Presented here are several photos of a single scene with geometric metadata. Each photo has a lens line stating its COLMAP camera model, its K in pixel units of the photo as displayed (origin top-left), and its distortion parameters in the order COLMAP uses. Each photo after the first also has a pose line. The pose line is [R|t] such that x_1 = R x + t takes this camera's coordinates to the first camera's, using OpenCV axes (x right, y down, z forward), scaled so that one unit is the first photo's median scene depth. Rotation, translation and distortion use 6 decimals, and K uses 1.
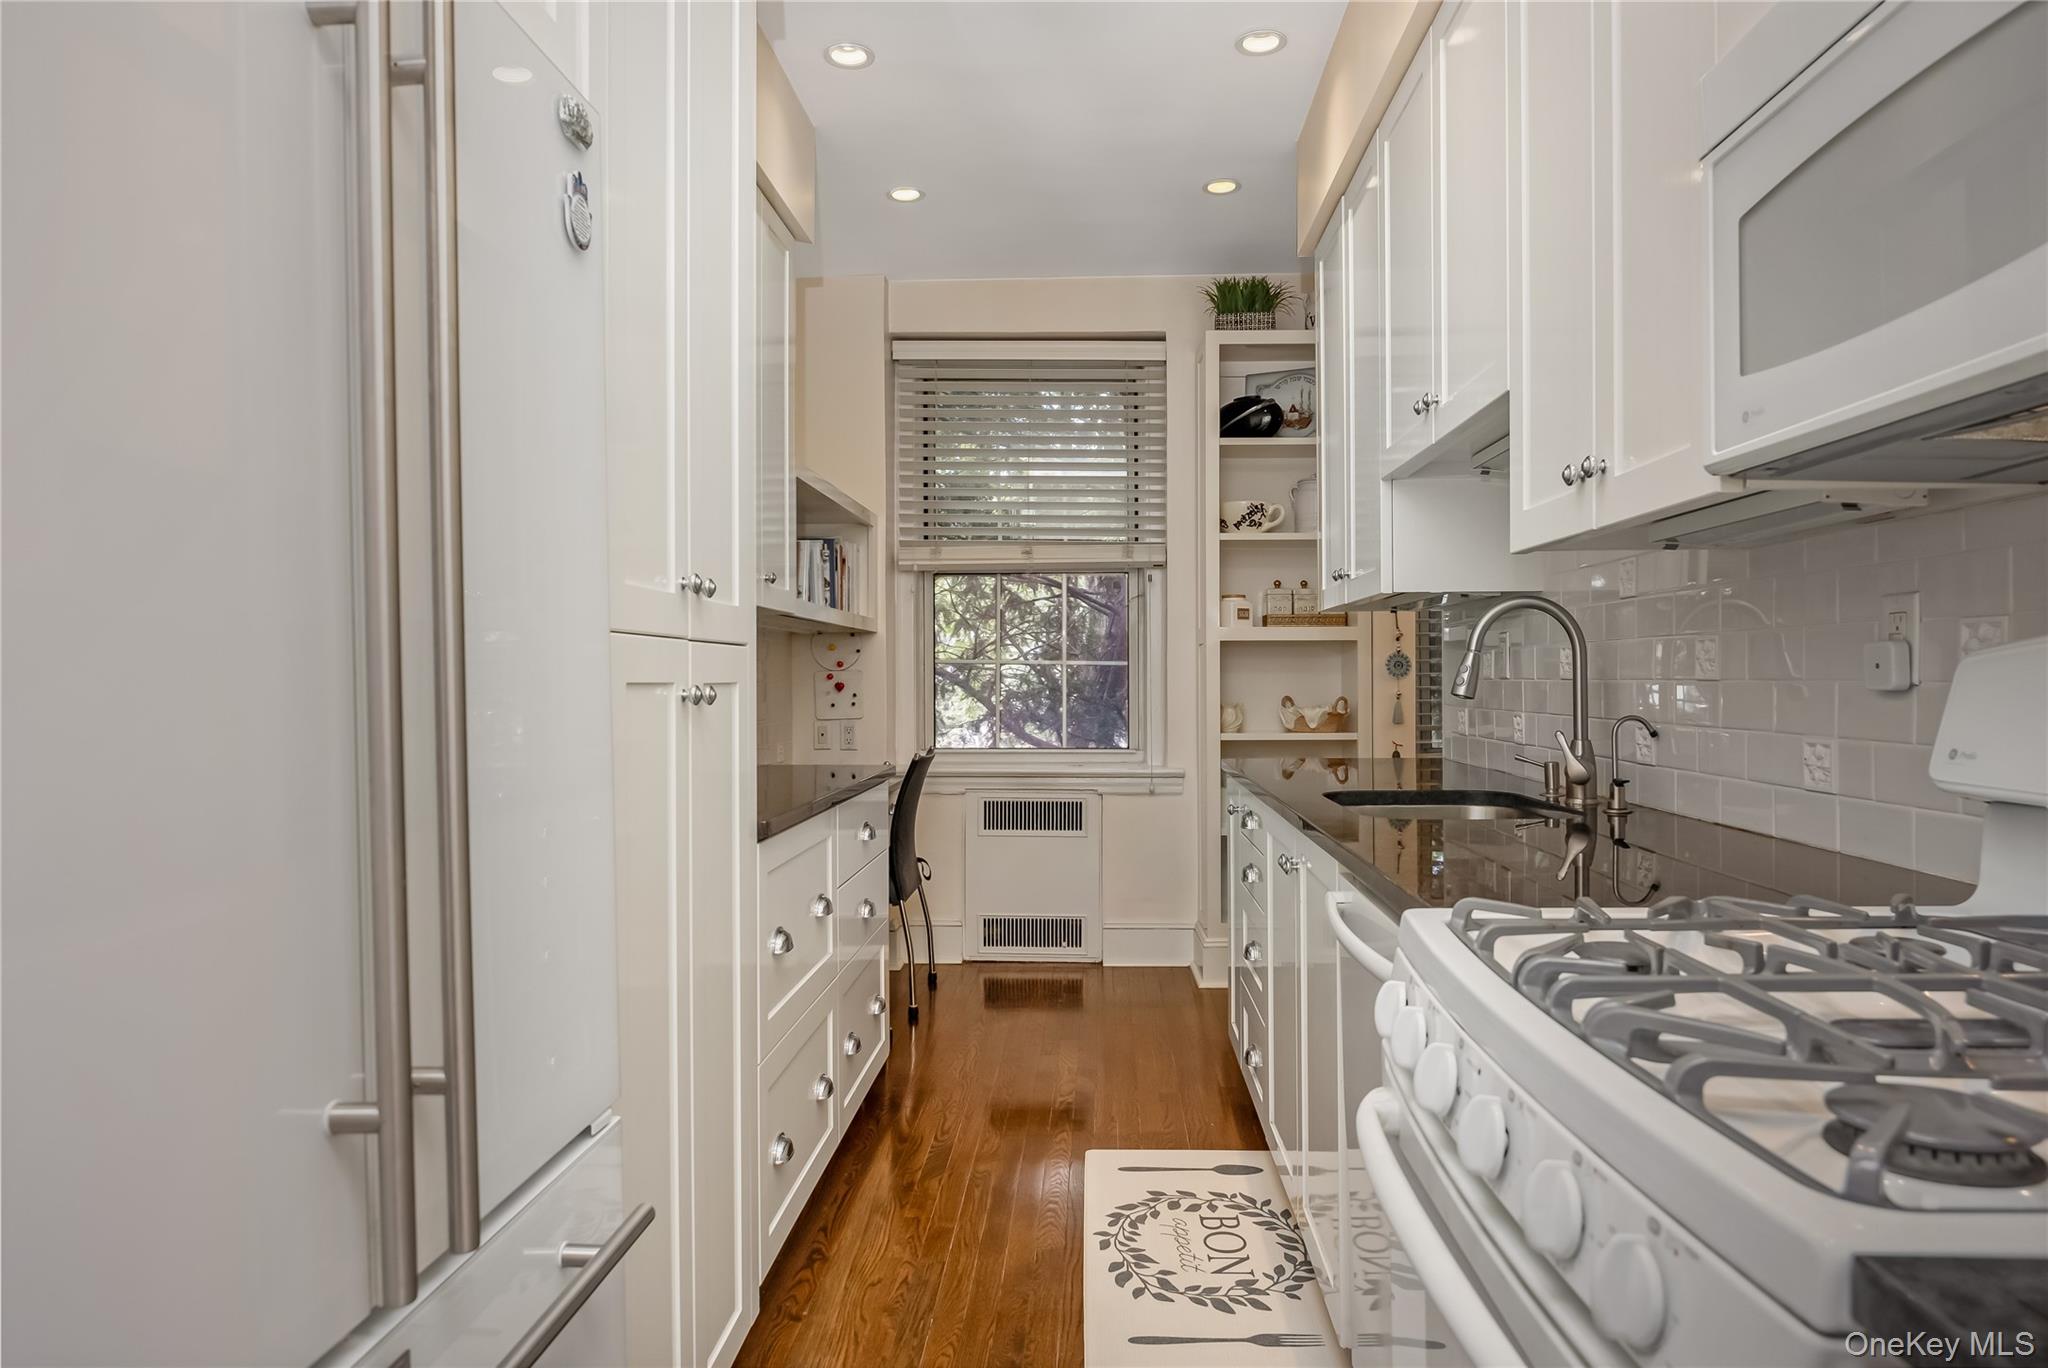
lens RADIAL K [[1264.1, 0, 1026.3], [0, 1264.1, 679.7], [0, 0, 1]] dist [-0.010815, 0.000666]
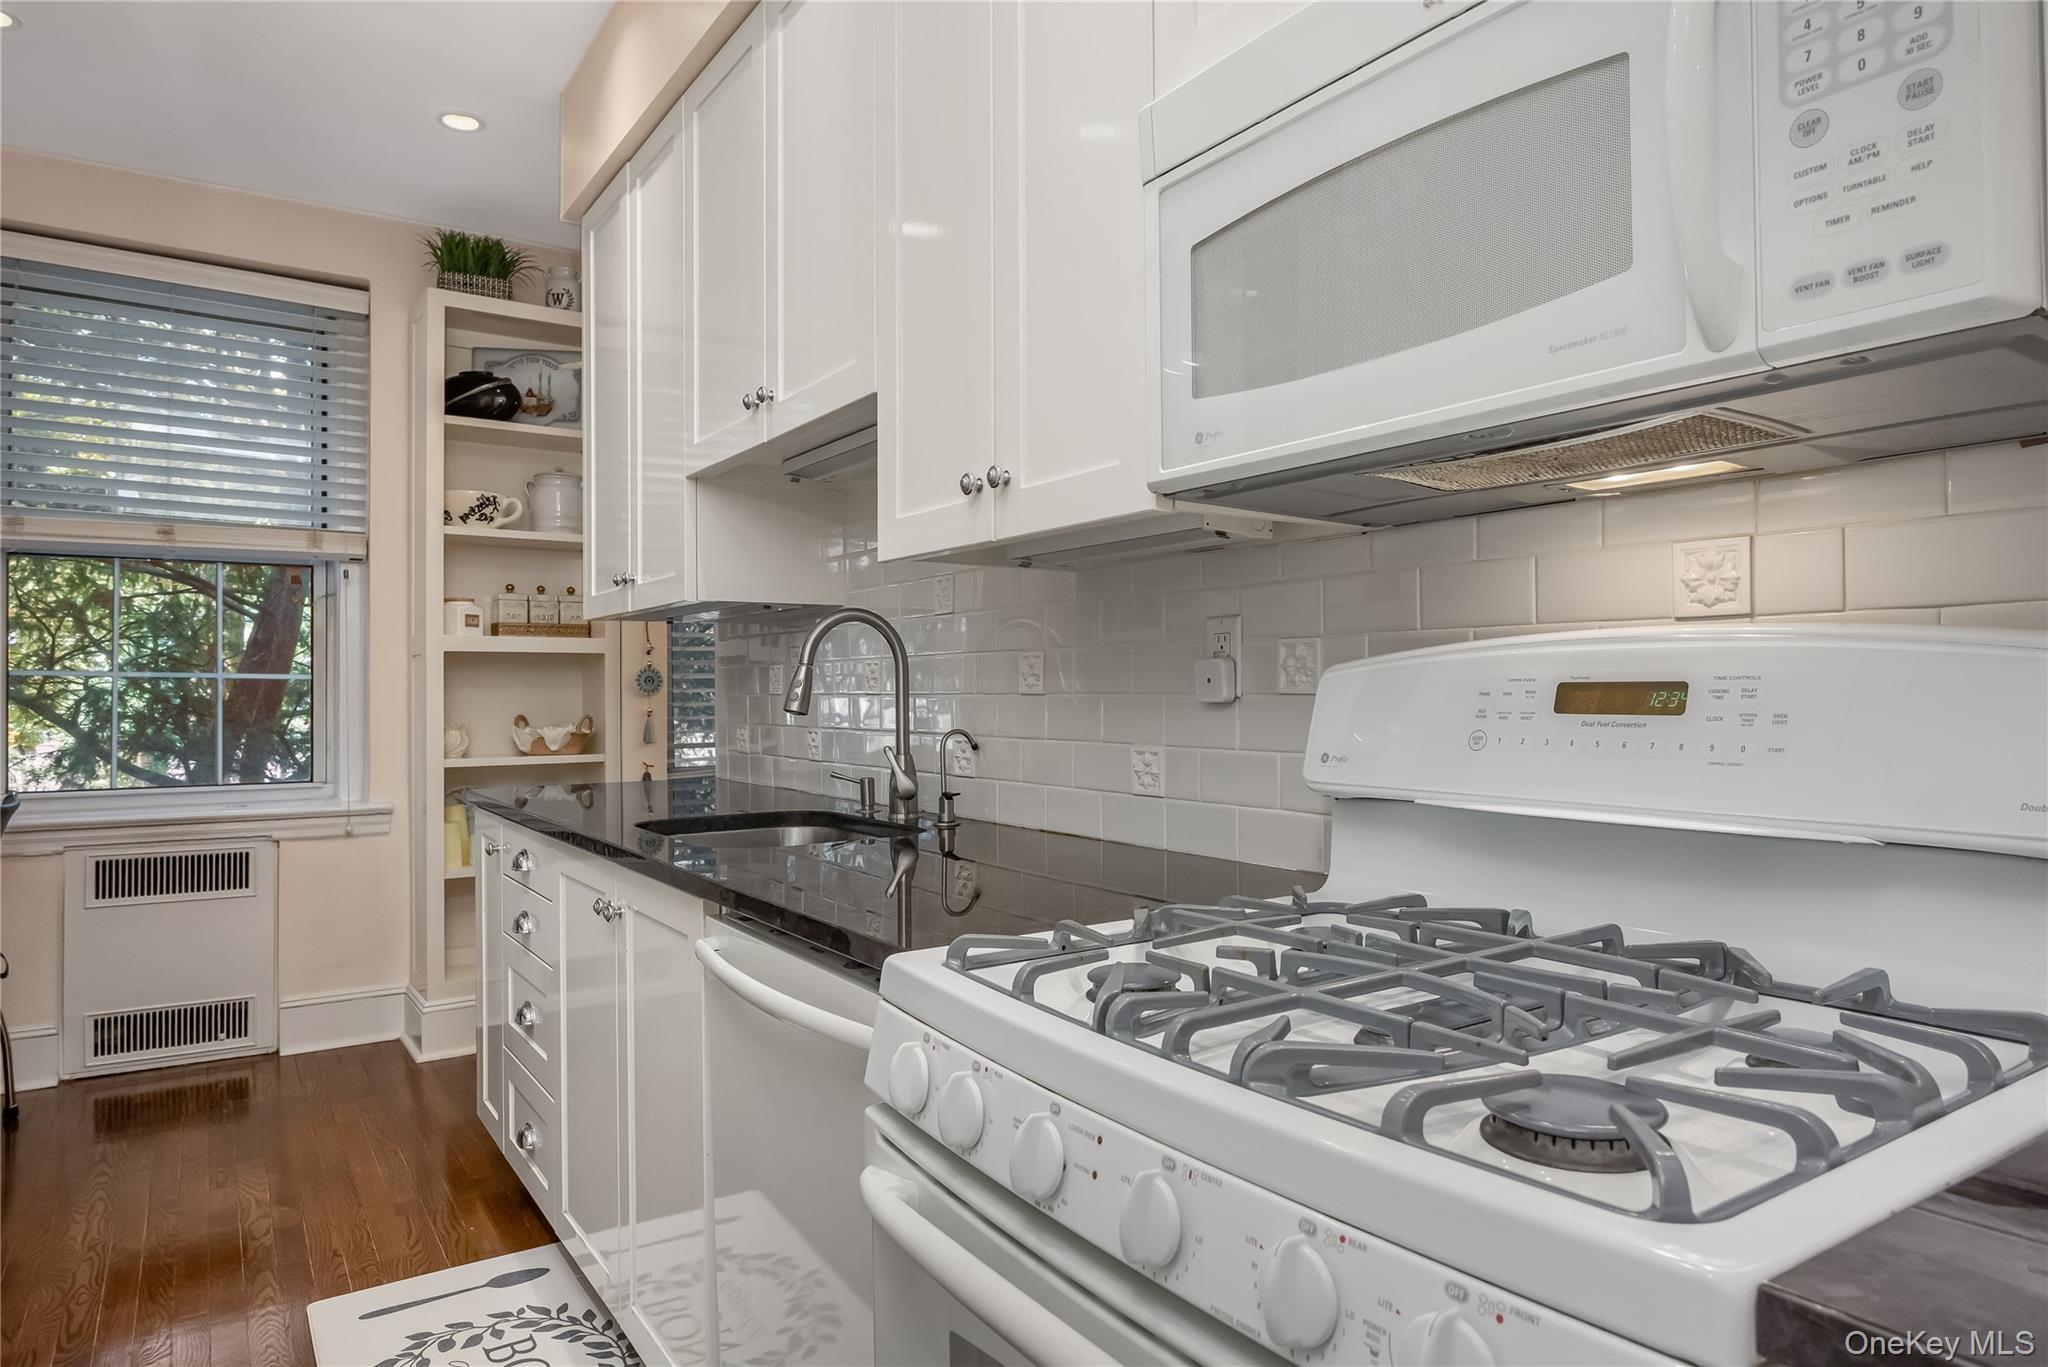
lens RADIAL K [[1264.1, 0, 1026.3], [0, 1264.1, 679.2], [0, 0, 1]] dist [-0.010815, 0.000666]
pose [[0.792710, 0.005568, 0.609574, -0.054050], [0.003295, 0.999905, -0.013418, 0.000869], [-0.609590, 0.012645, 0.792616, 0.083813]]
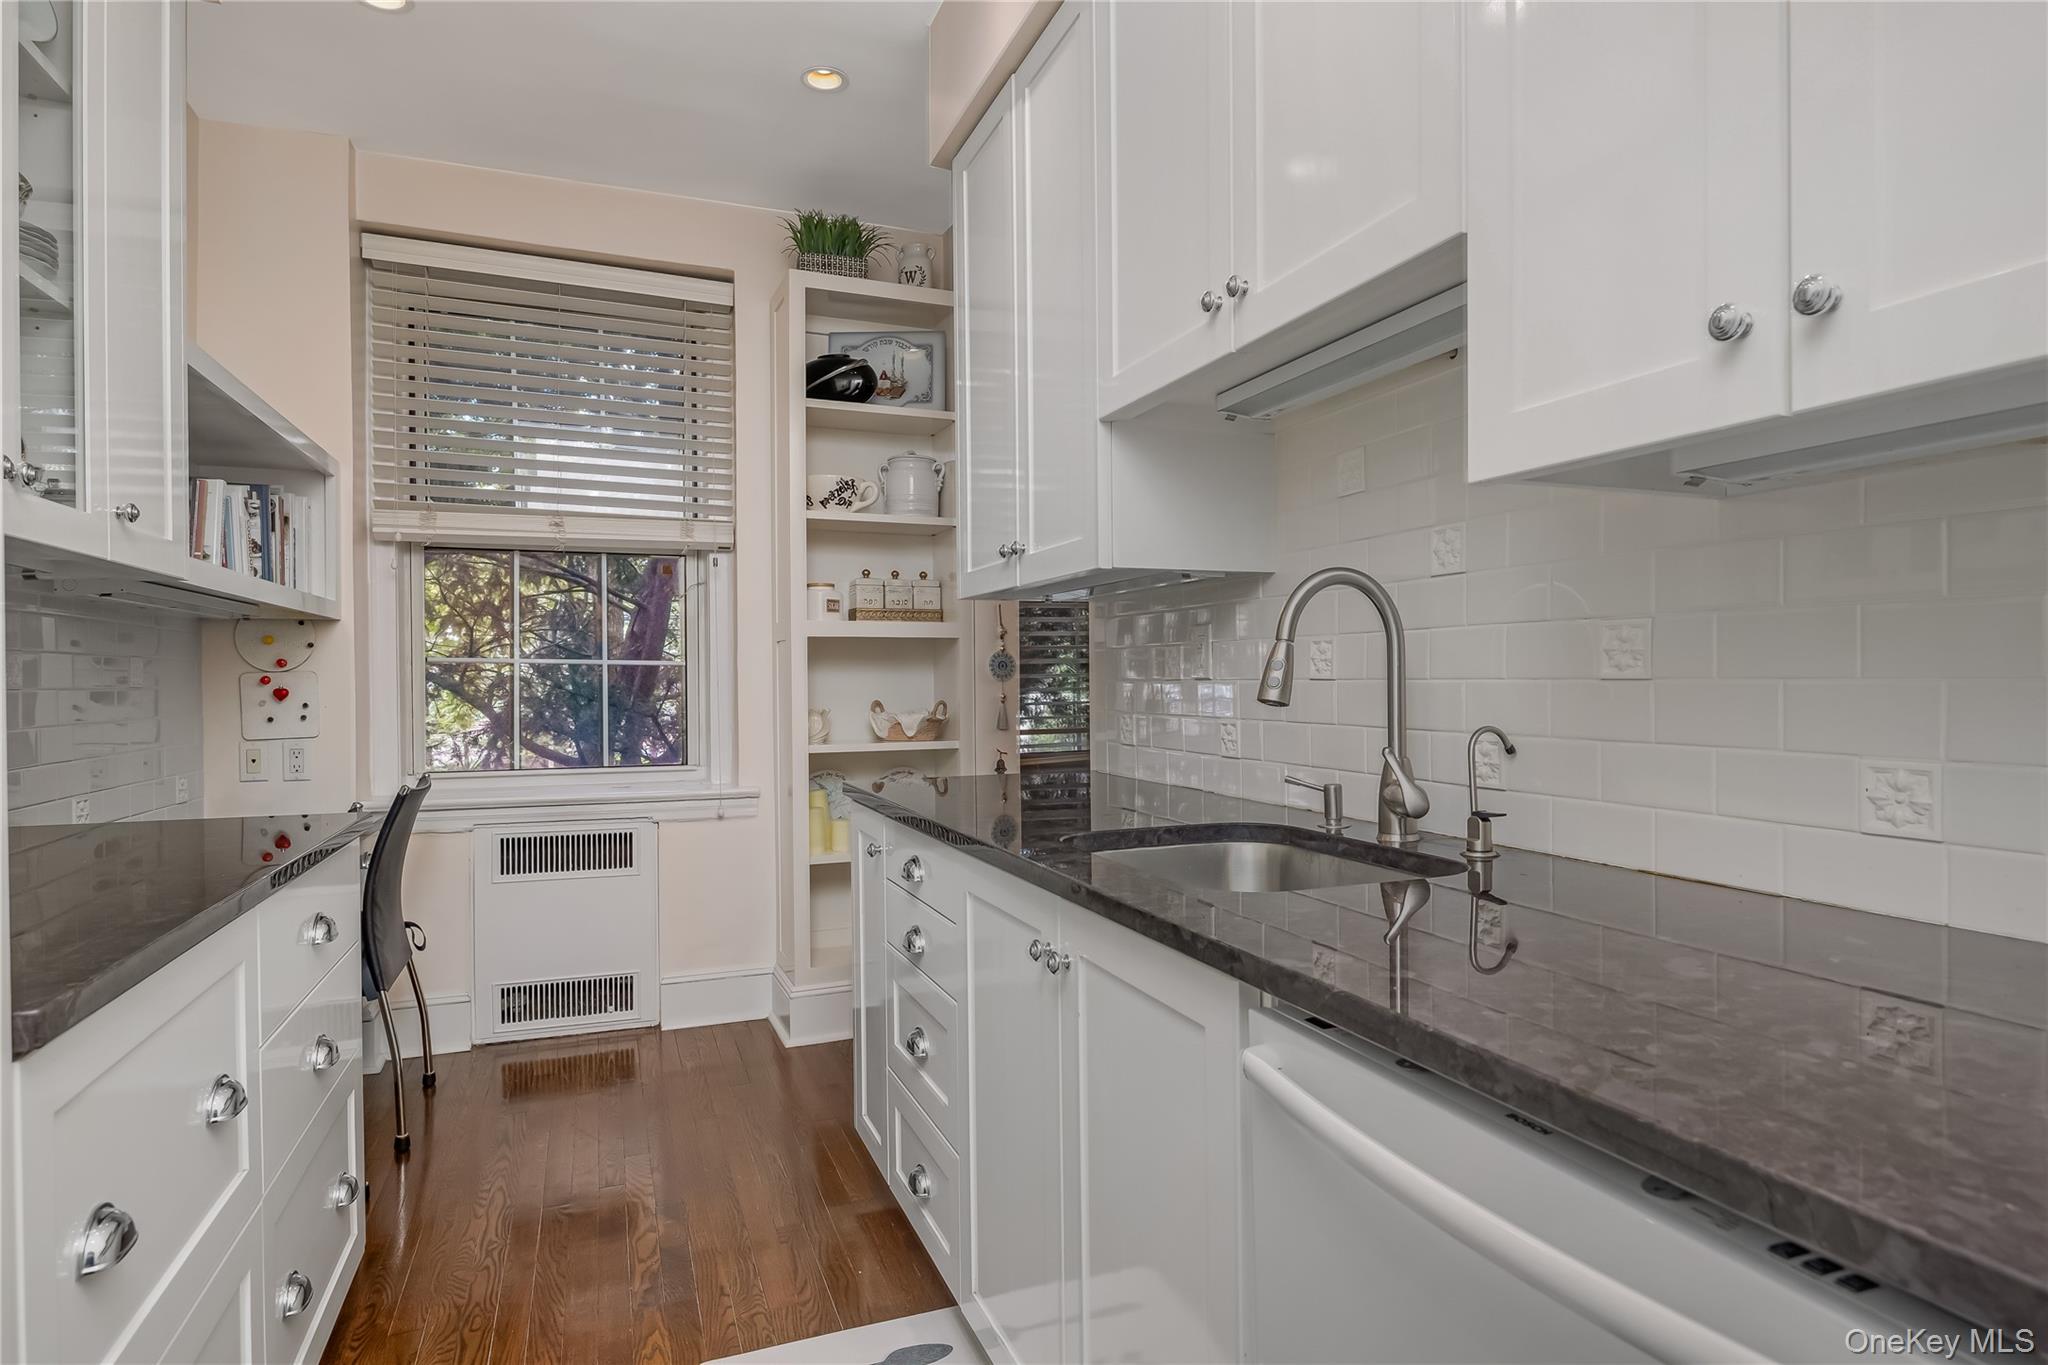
lens RADIAL K [[1068.5, 0, 991.3], [0, 1068.5, 688.0], [0, 0, 1]] dist [-0.005978, -0.000022]
pose [[0.909989, -0.006126, 0.414587, -0.032239], [0.004053, 0.999975, 0.005879, 0.000124], [-0.414613, -0.003669, 0.909991, 0.293215]]
